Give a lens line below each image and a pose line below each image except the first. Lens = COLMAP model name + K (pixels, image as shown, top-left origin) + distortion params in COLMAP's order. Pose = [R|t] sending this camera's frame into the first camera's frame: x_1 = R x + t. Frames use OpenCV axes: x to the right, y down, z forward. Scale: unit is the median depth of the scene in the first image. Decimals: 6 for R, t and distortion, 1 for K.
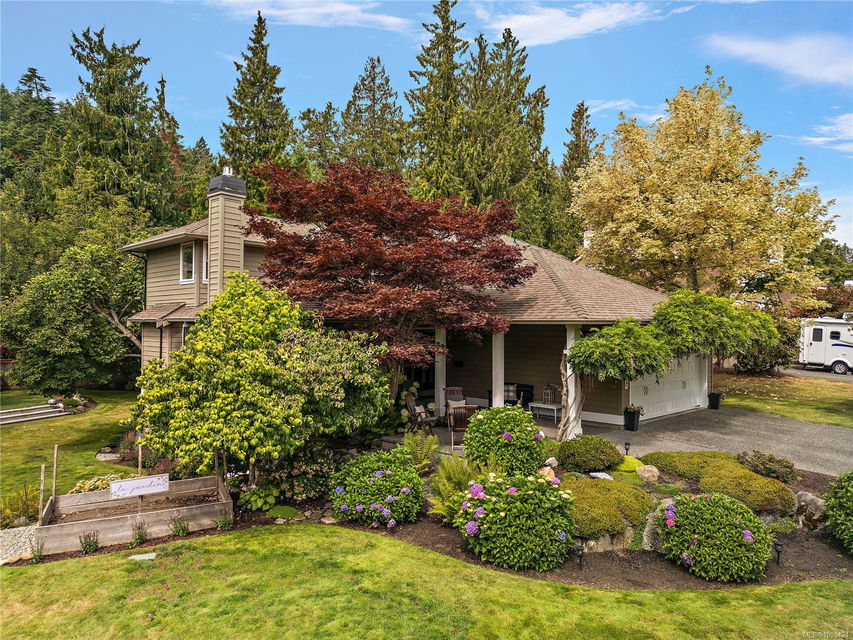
lens RADIAL K [[590.7, 0, 426.5], [0, 590.7, 320.0], [0, 0, 1]] dist [0.052740, -0.040128]
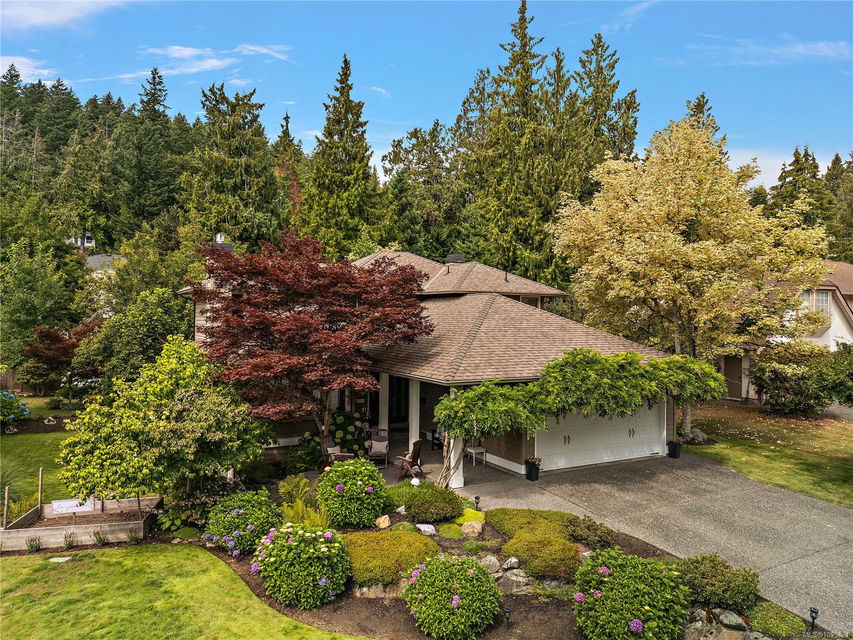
lens RADIAL K [[593.8, 0, 426.5], [0, 593.8, 320.0], [0, 0, 1]] dist [0.052652, -0.038644]
pose [[0.963684, 0.004101, -0.267013, 0.156352], [-0.001805, 0.999959, 0.008846, -0.037360], [0.267038, -0.008043, 0.963652, -0.023186]]
